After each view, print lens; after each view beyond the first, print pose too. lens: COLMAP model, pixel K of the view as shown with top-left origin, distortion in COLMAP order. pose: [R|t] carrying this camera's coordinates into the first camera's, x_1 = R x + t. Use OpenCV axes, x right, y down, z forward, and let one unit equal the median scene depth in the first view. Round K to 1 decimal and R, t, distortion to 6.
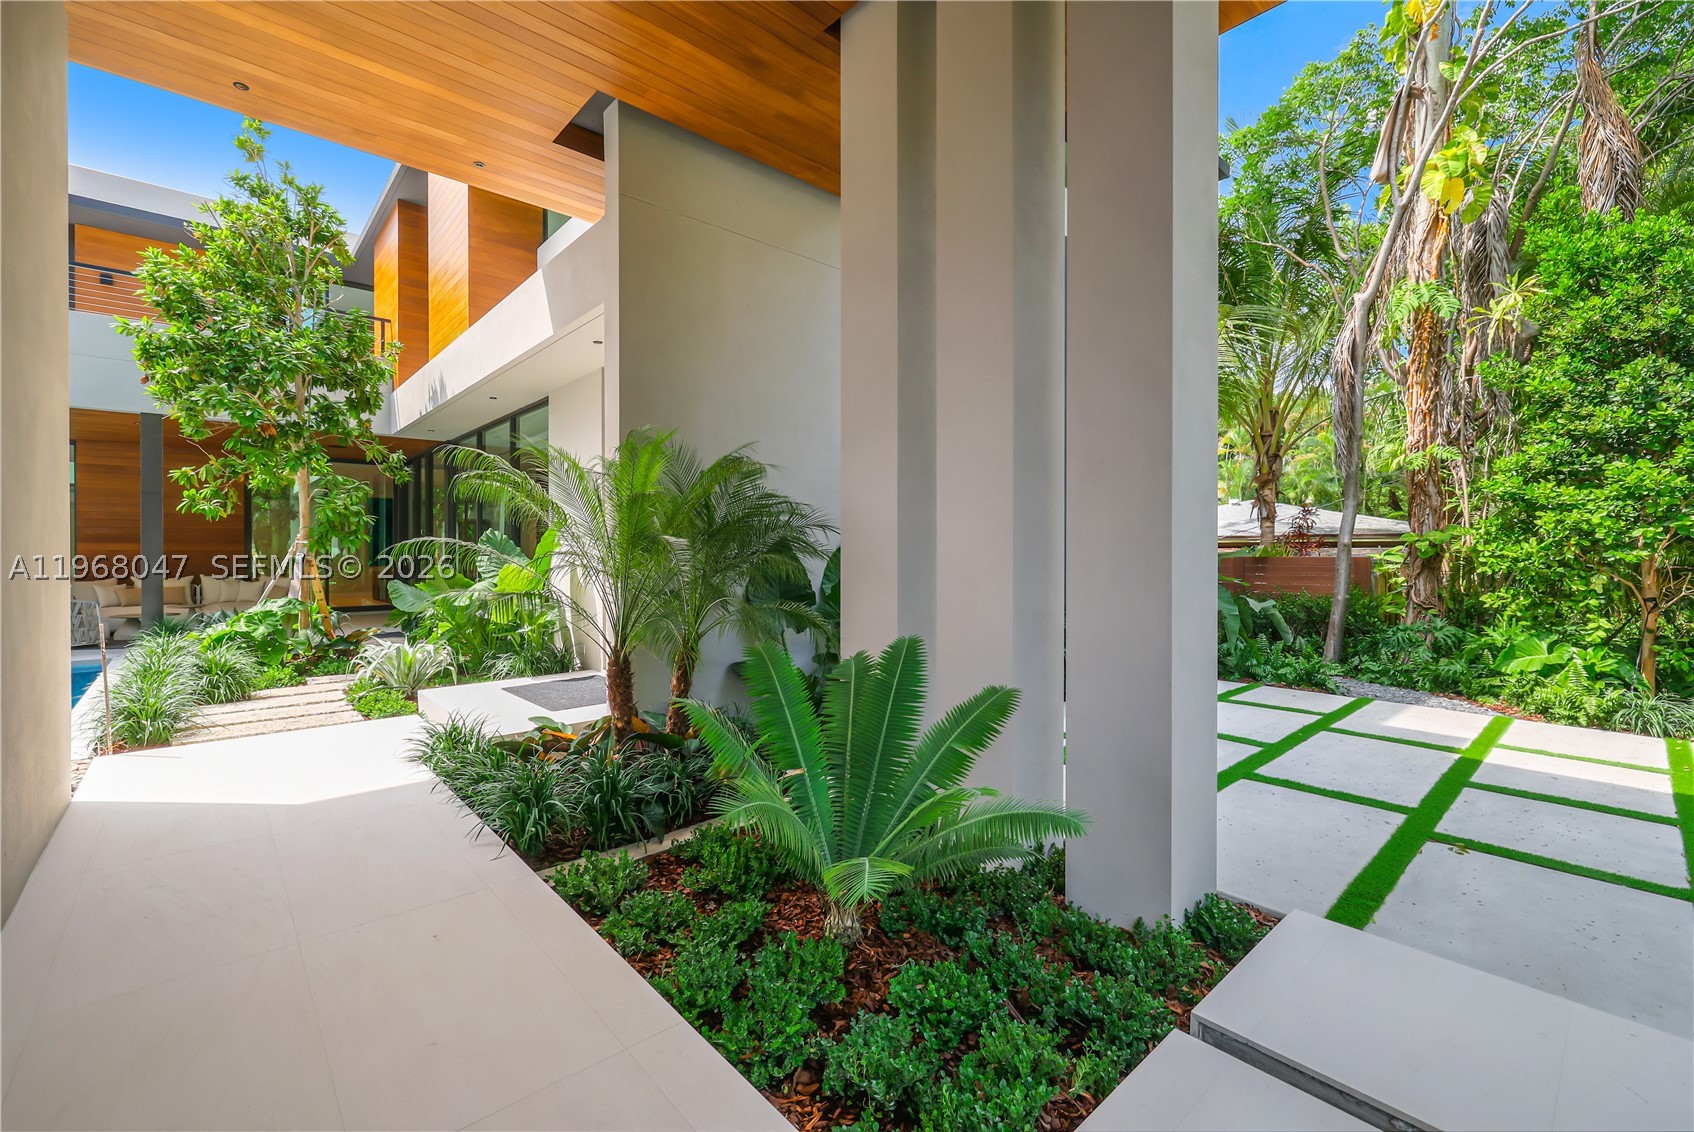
lens RADIAL K [[718.6, 0, 833.0], [0, 718.6, 553.3], [0, 0, 1]] dist [0.000853, 0.000376]
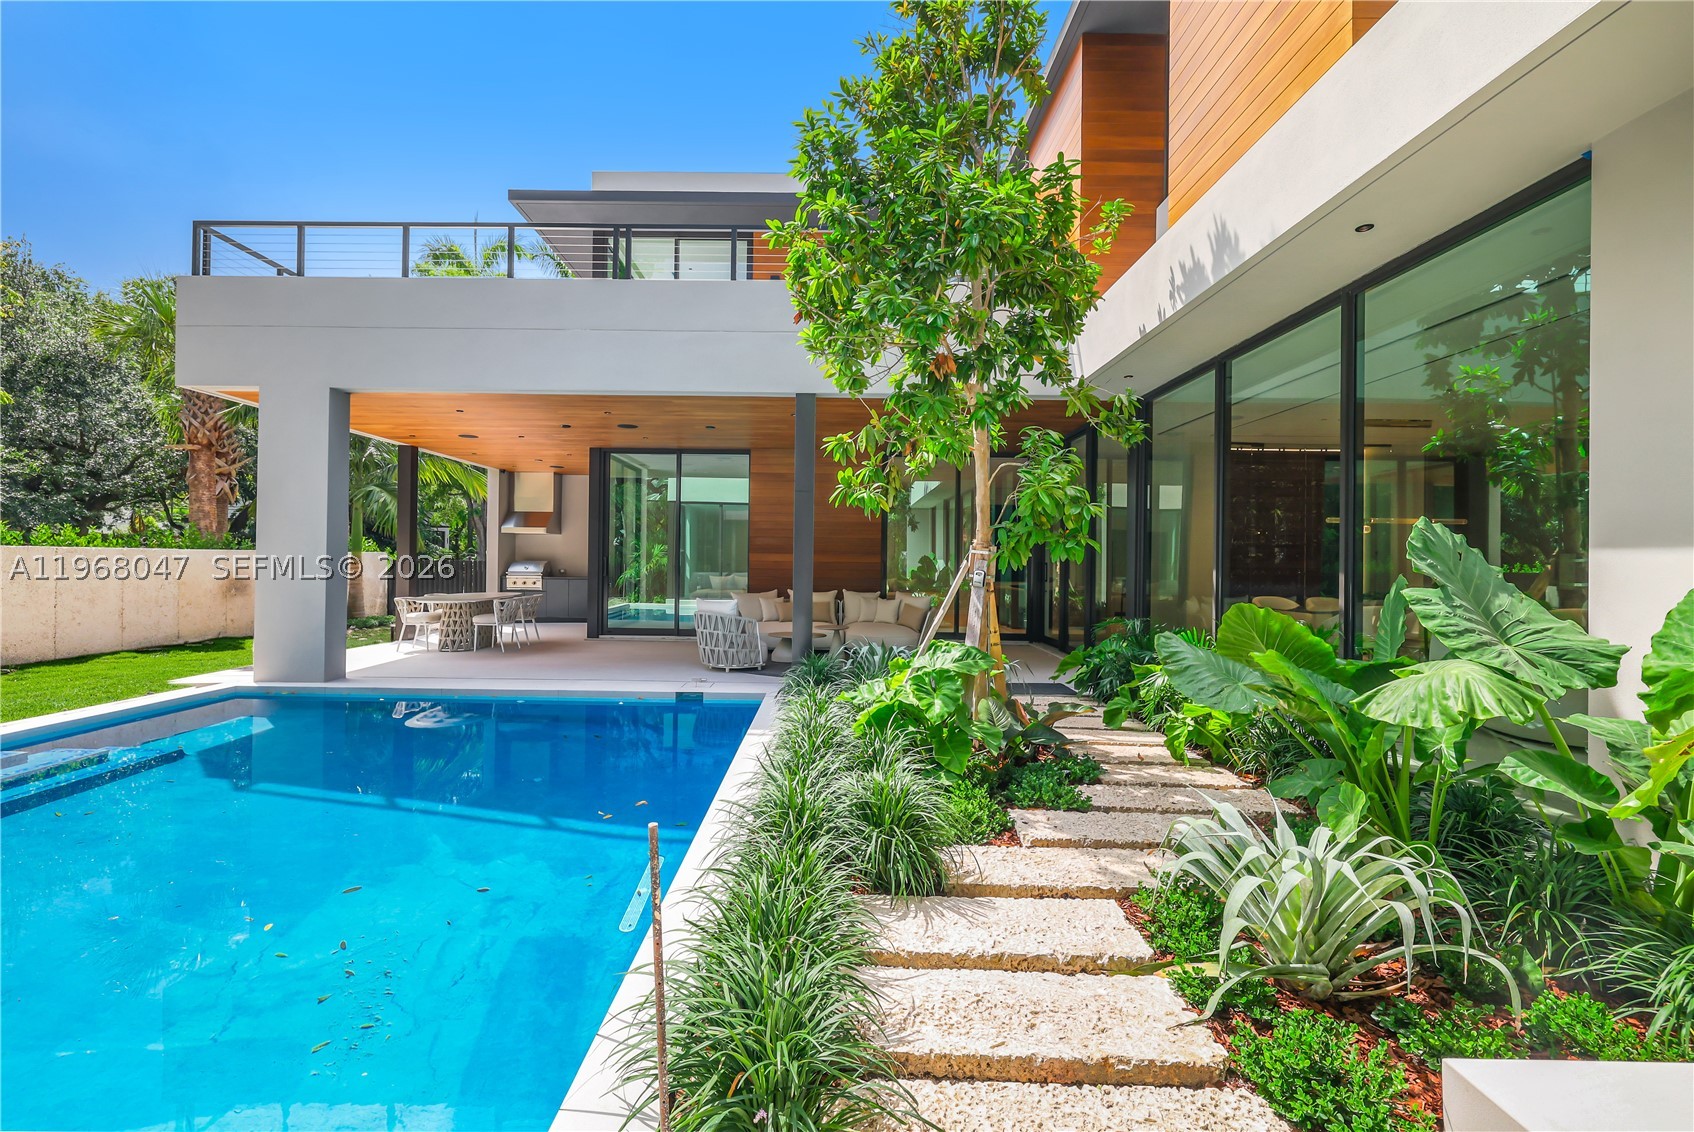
lens RADIAL K [[718.6, 0, 842.7], [0, 718.6, 558.5], [0, 0, 1]] dist [0.000853, 0.000376]
pose [[0.758869, 0.008502, -0.651188, -0.448892], [-0.017044, 0.999832, -0.006808, -0.004642], [0.651021, 0.016266, 0.758886, 0.481972]]
